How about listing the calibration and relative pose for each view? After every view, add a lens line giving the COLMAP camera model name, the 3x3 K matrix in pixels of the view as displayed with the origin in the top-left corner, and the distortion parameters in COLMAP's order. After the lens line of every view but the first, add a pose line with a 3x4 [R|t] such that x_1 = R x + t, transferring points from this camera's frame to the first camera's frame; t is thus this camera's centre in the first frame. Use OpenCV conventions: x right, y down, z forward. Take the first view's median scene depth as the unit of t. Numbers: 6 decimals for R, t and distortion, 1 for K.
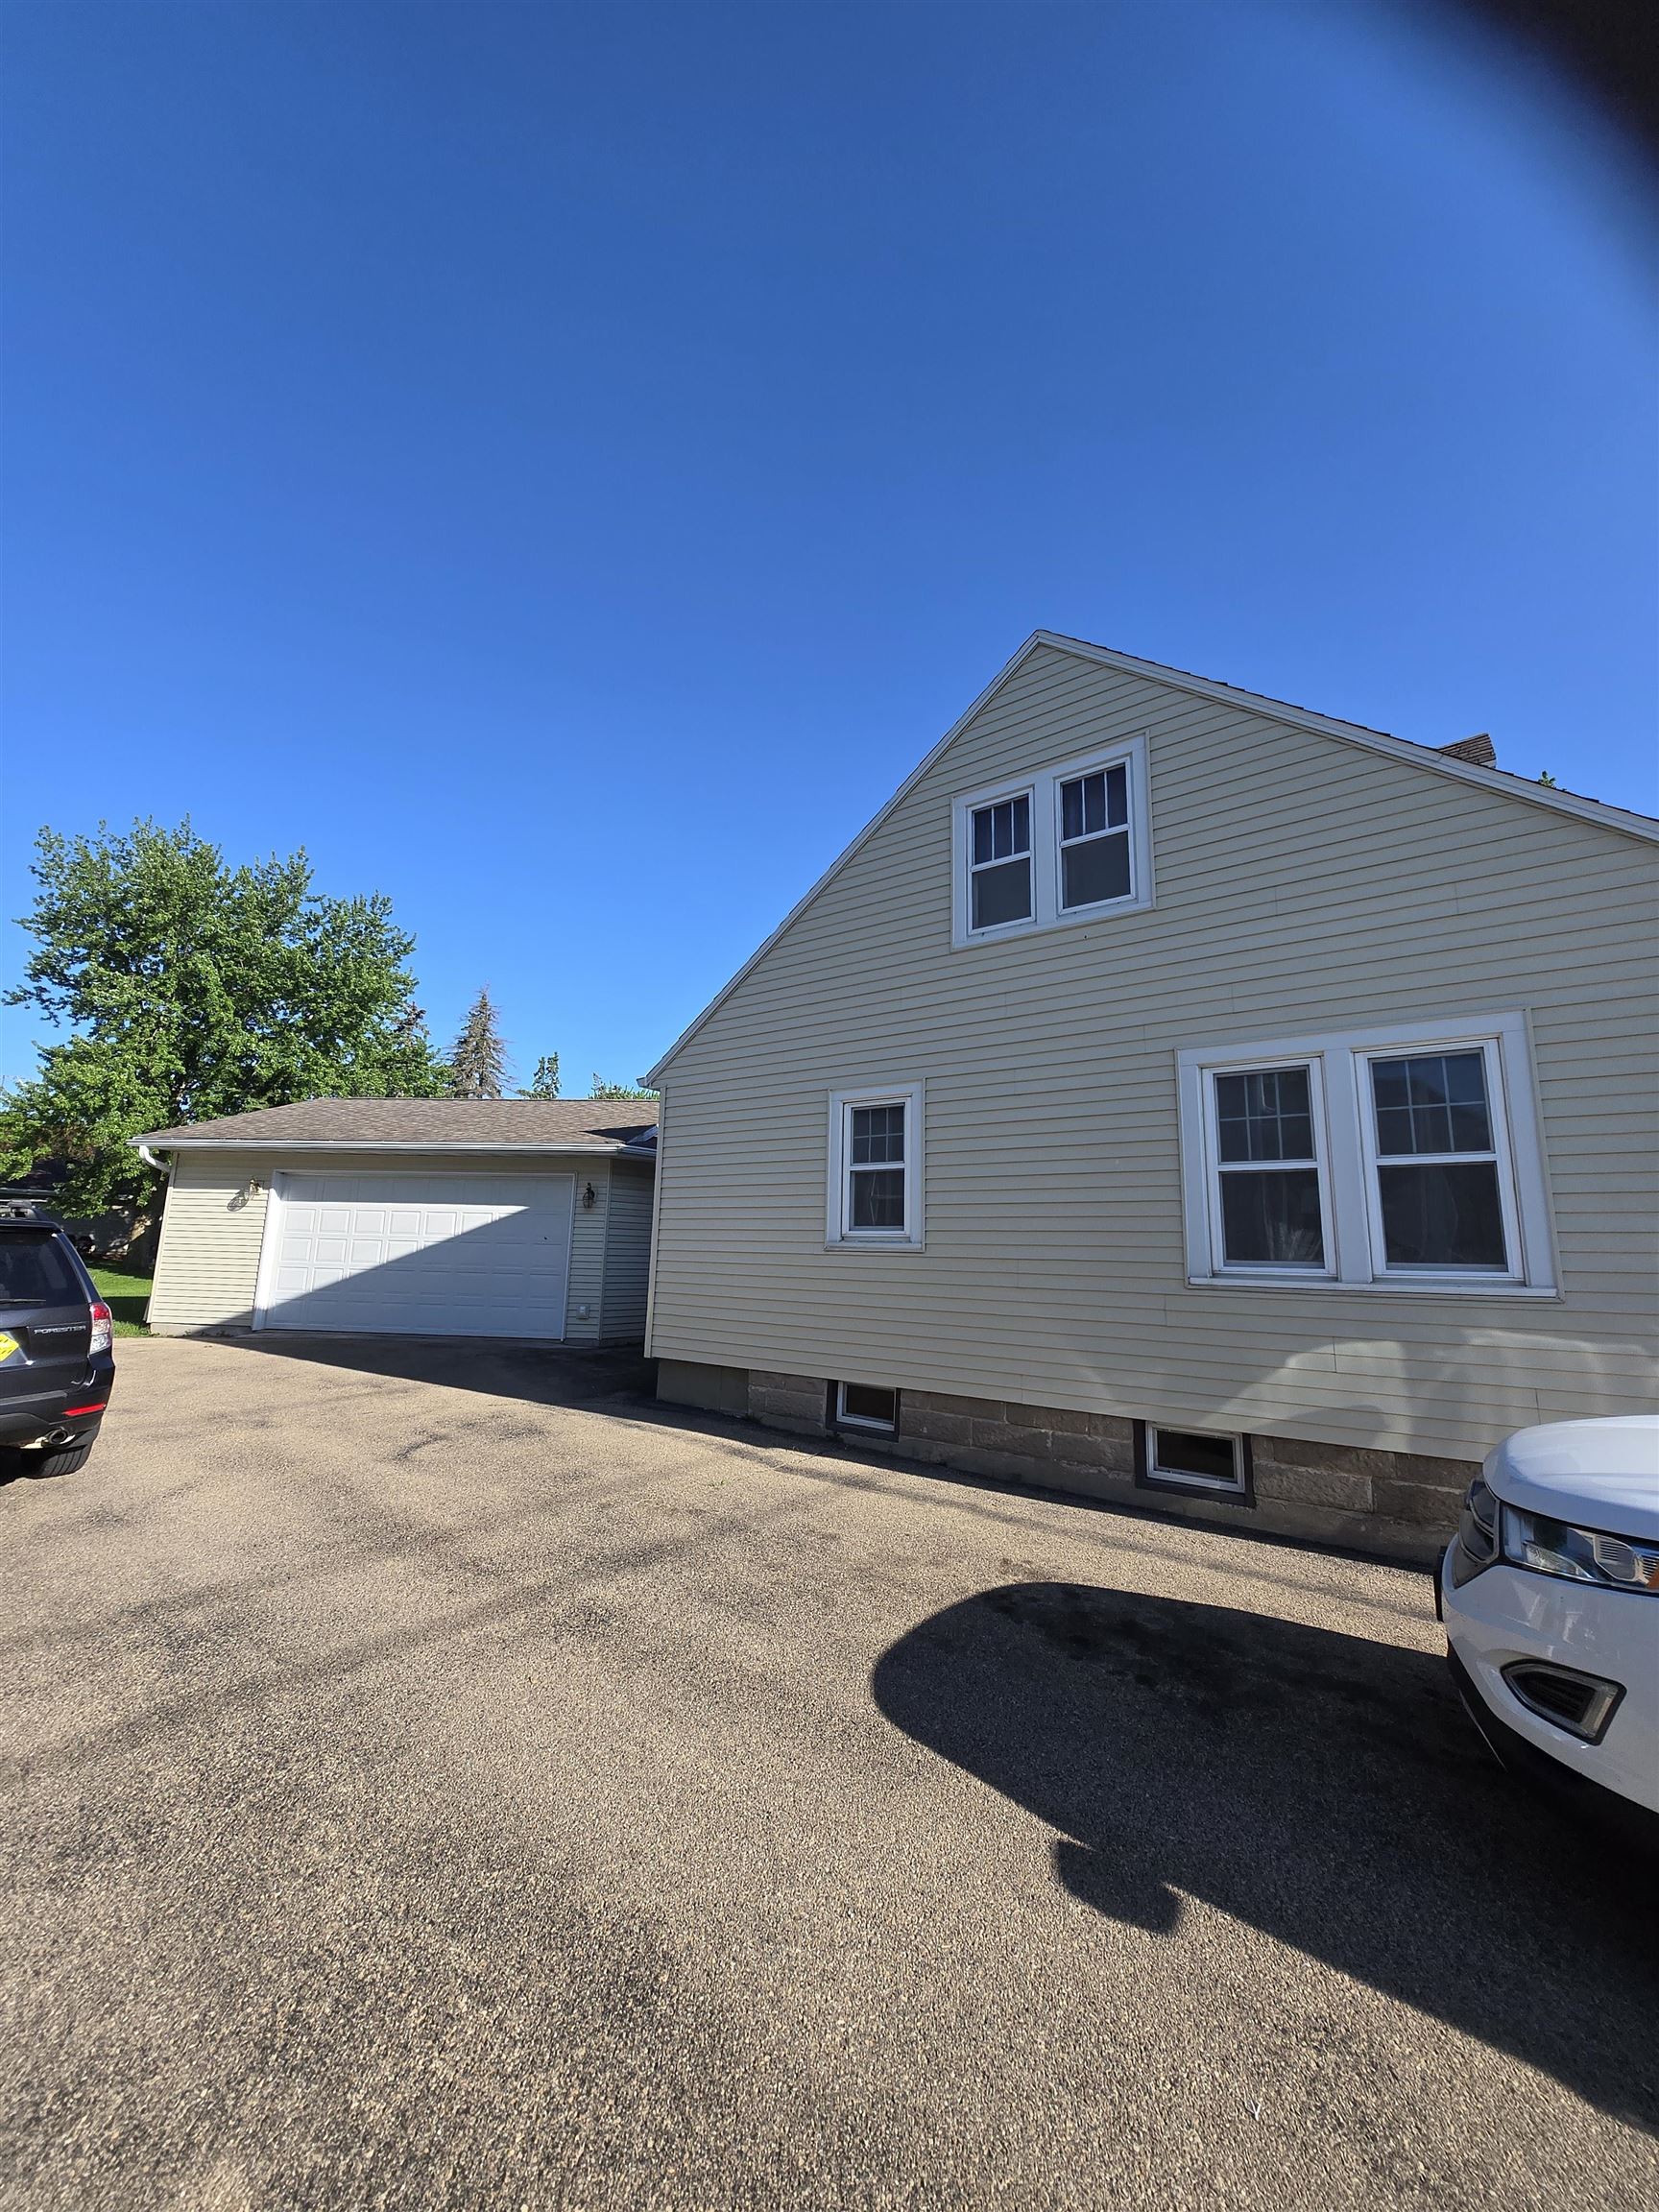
lens RADIAL K [[856.7, 0, 829.5], [0, 856.7, 1106.0], [0, 0, 1]] dist [-0.000129, -0.000169]
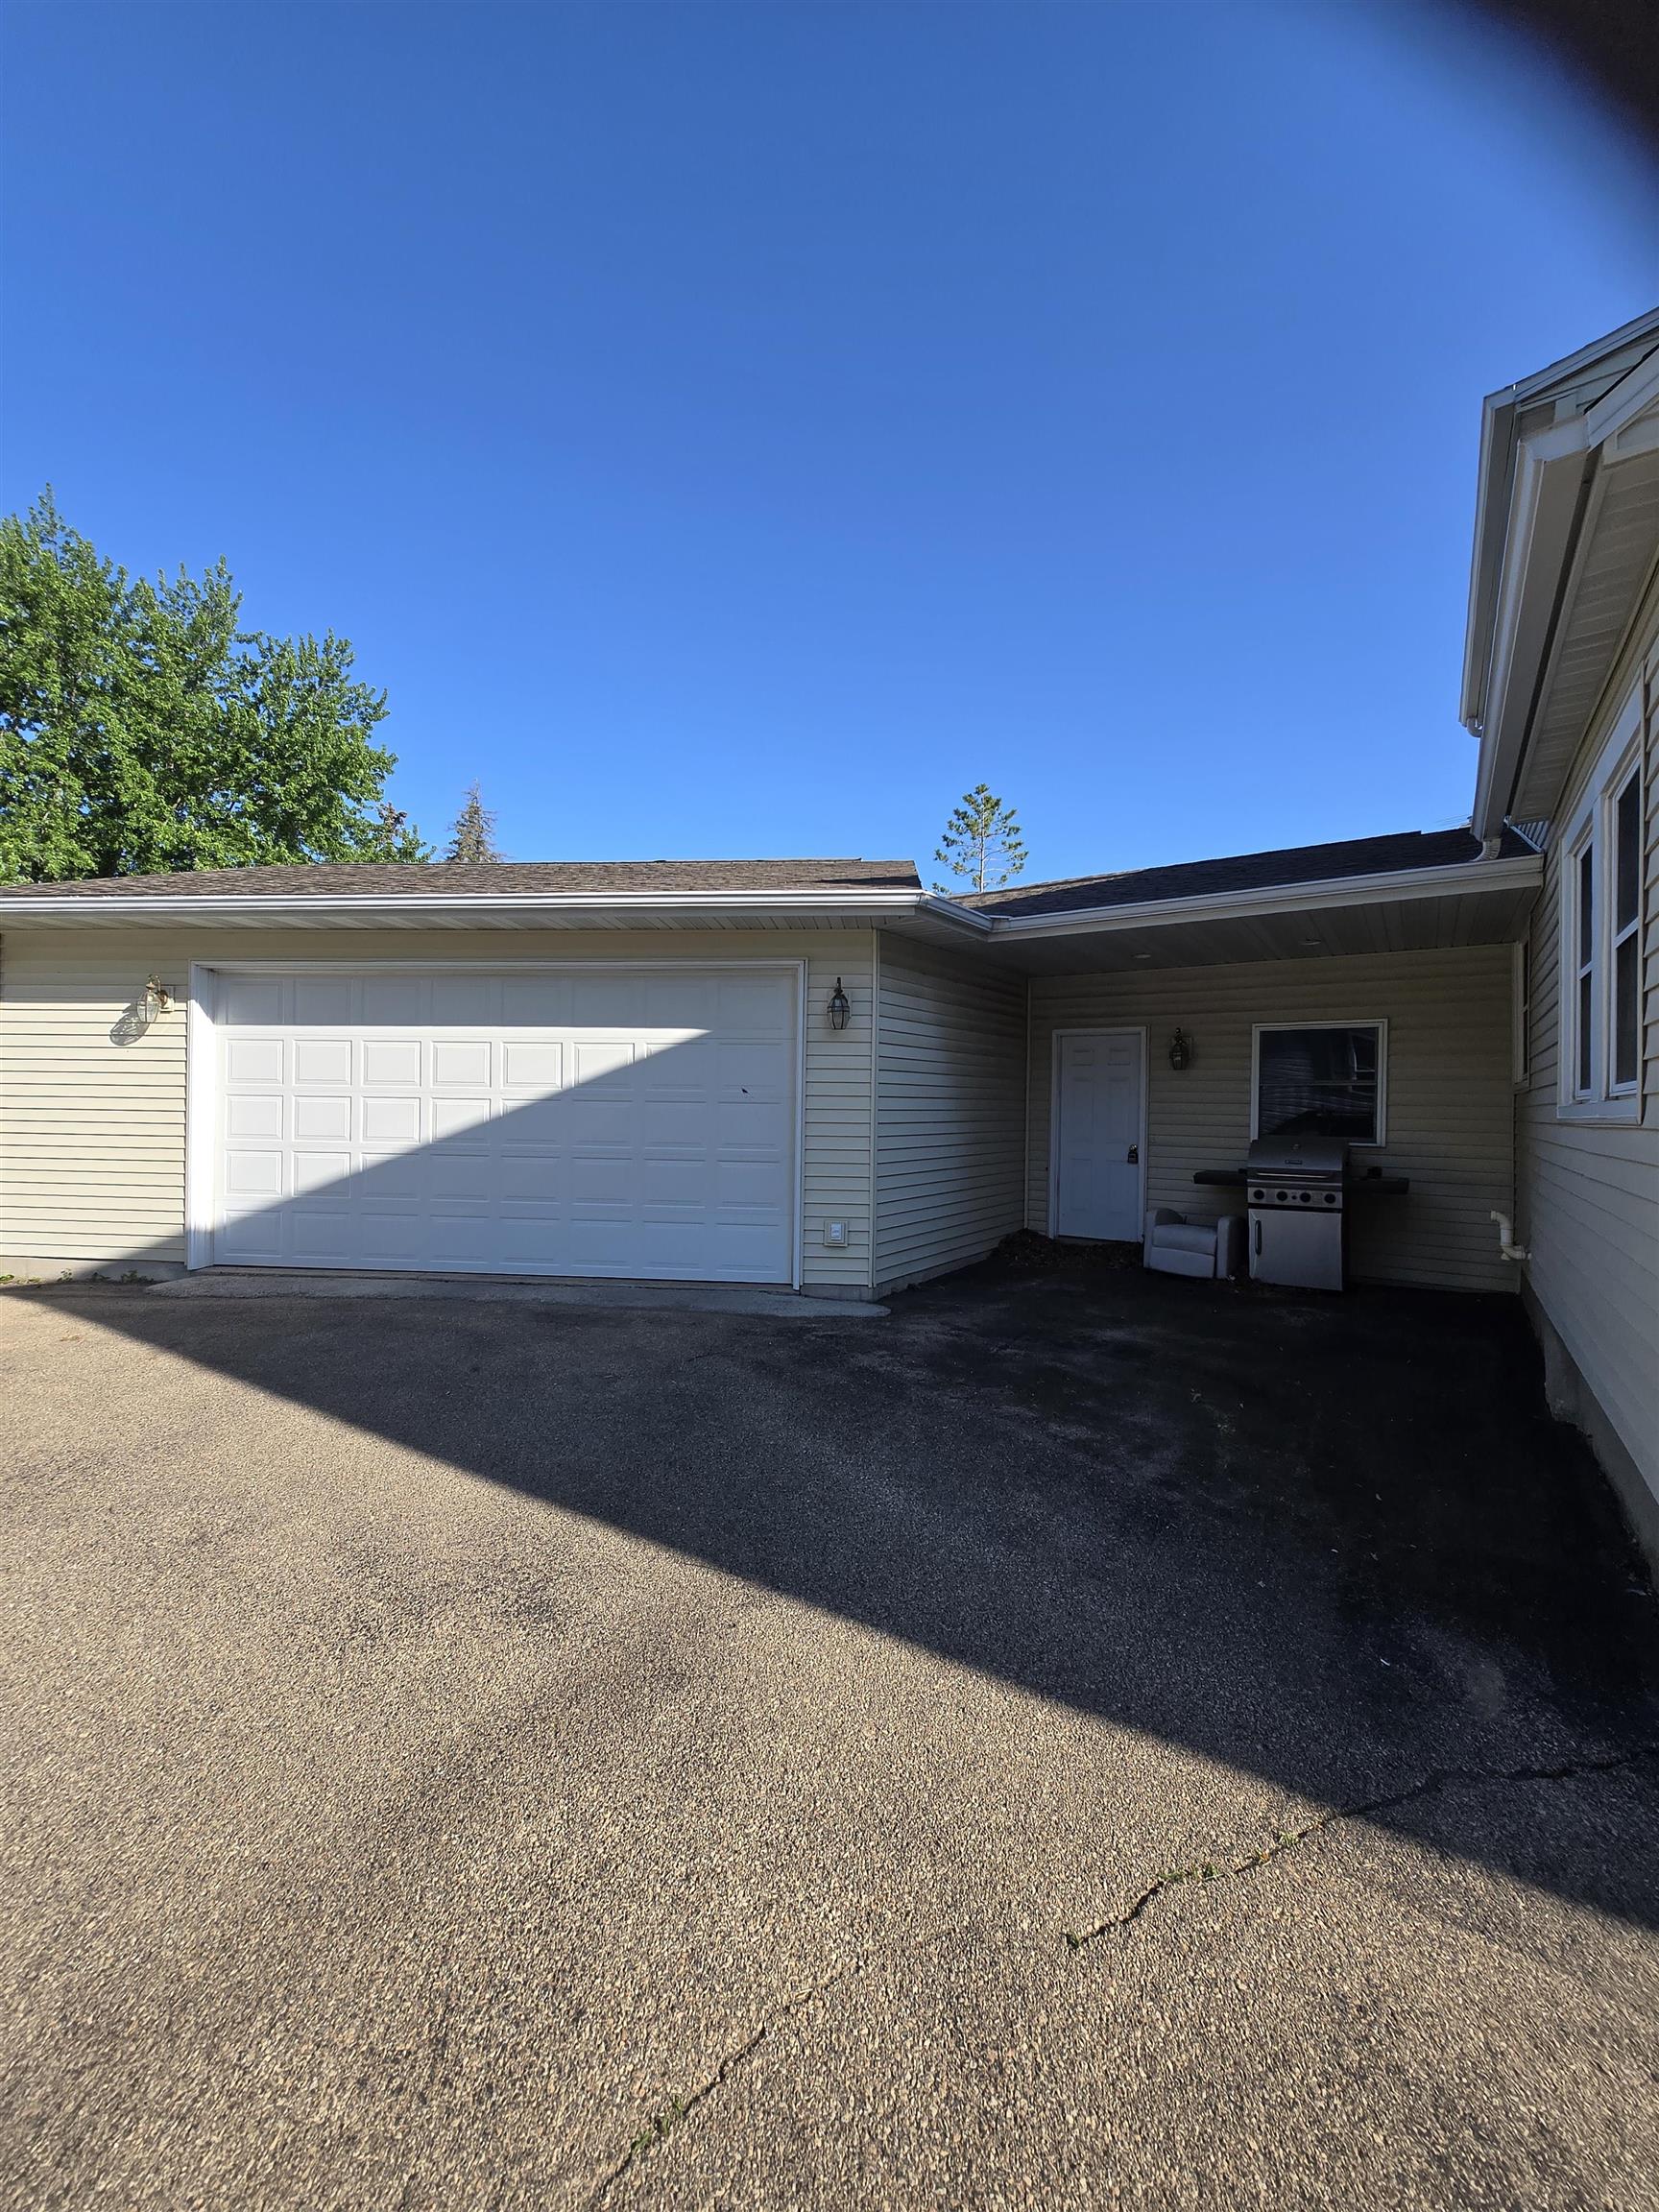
lens RADIAL K [[856.7, 0, 829.5], [0, 856.7, 1106.0], [0, 0, 1]] dist [-0.000129, -0.000169]
pose [[0.999877, -0.009705, 0.012344, -0.125141], [0.007345, 0.983903, 0.178553, 0.031572], [-0.013878, -0.178440, 0.983853, 0.216554]]
